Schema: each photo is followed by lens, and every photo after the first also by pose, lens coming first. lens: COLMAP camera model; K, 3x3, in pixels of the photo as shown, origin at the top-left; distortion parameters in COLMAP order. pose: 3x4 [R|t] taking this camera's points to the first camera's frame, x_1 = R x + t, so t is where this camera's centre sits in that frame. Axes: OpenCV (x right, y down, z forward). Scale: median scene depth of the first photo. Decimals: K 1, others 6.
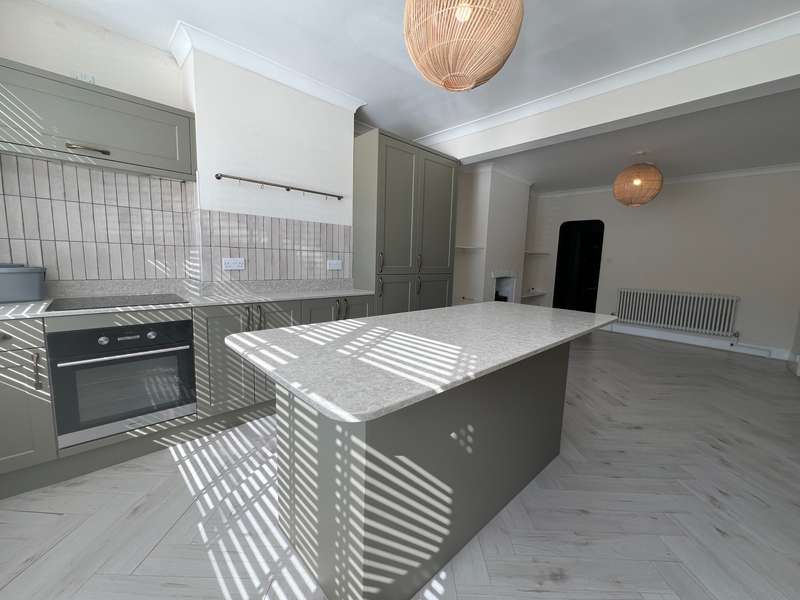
lens RADIAL K [[326.1, 0, 396.9], [0, 326.1, 296.9], [0, 0, 1]] dist [0.000620, 0.000771]
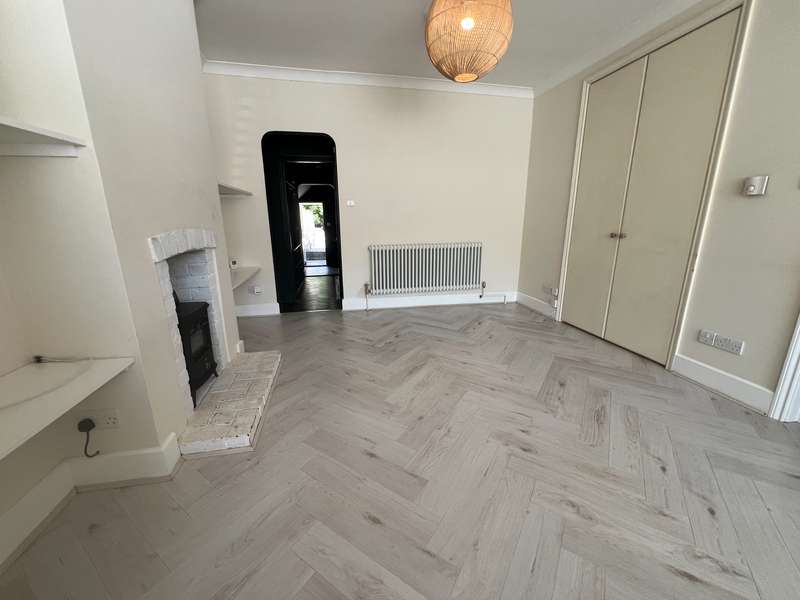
lens RADIAL K [[319.2, 0, 398.9], [0, 319.2, 297.0], [0, 0, 1]] dist [0.001799, -0.000345]
pose [[0.539813, -0.239520, 0.806990, 0.185247], [0.122230, 0.970807, 0.206381, -0.064776], [-0.832864, -0.012769, 0.553331, 0.707051]]
